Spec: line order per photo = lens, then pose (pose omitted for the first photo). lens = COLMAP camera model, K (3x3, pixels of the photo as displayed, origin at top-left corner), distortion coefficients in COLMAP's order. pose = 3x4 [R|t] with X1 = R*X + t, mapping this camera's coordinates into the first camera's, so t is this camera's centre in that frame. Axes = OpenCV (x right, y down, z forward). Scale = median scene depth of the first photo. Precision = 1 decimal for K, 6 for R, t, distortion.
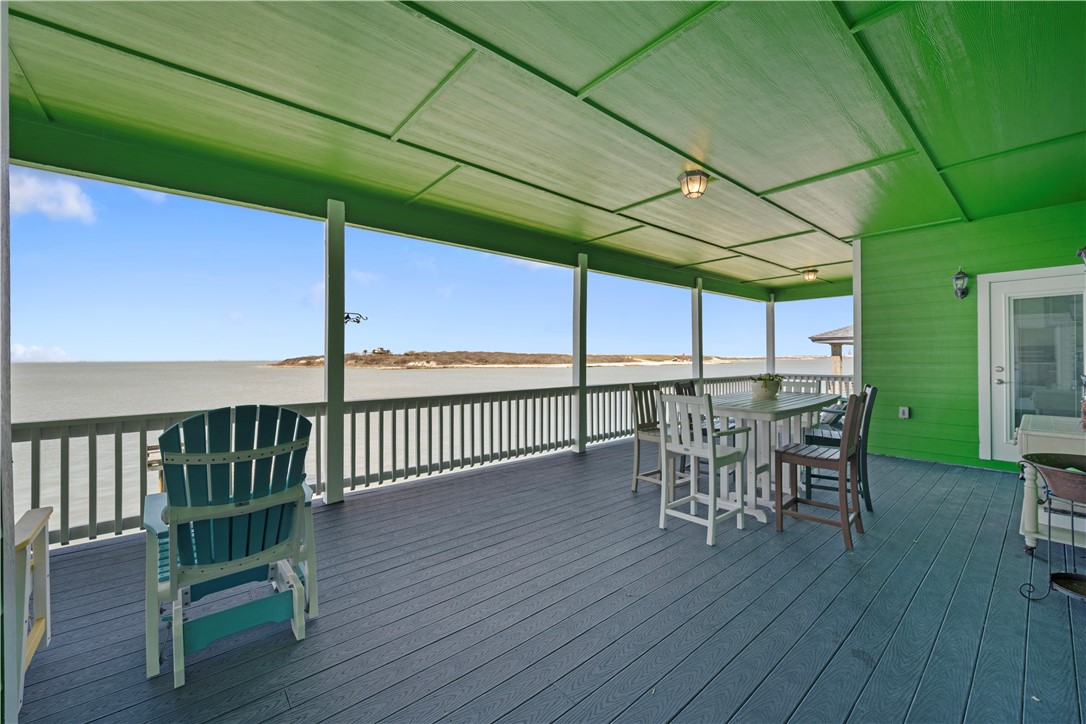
lens RADIAL K [[431.4, 0, 548.7], [0, 431.4, 364.6], [0, 0, 1]] dist [0.000650, -0.000167]
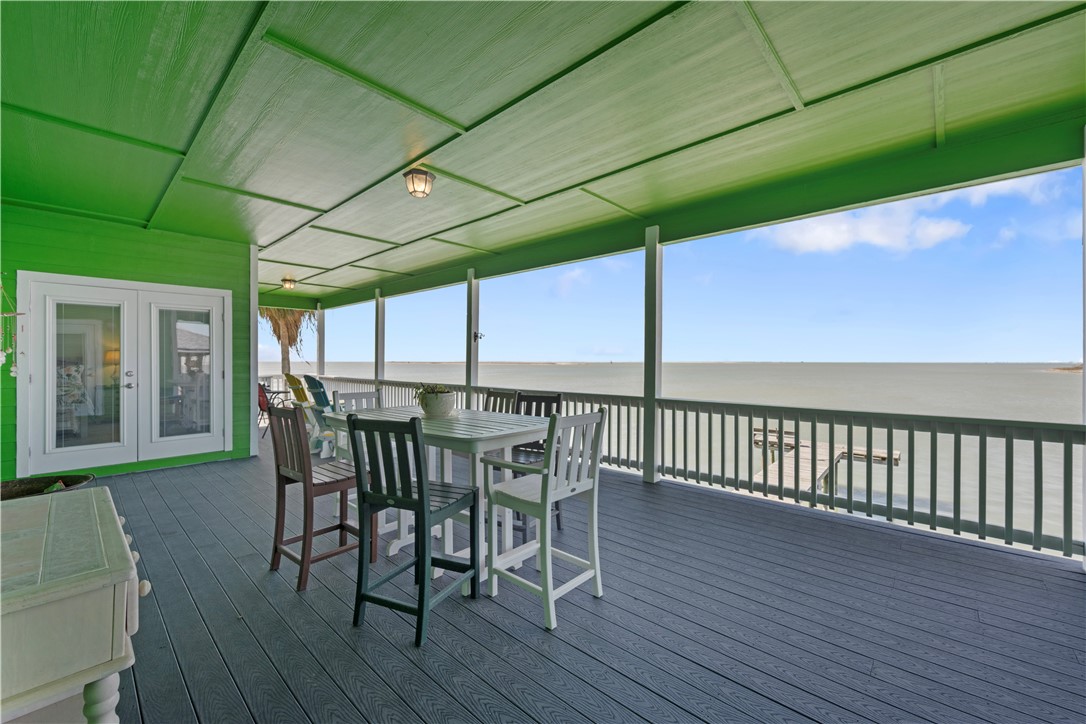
lens RADIAL K [[431.4, 0, 548.7], [0, 431.4, 364.6], [0, 0, 1]] dist [0.000650, -0.000167]
pose [[0.139965, 0.012424, -0.990078, 0.820489], [-0.014156, 0.999844, 0.010545, -0.015492], [0.990055, 0.012540, 0.140120, 0.709092]]
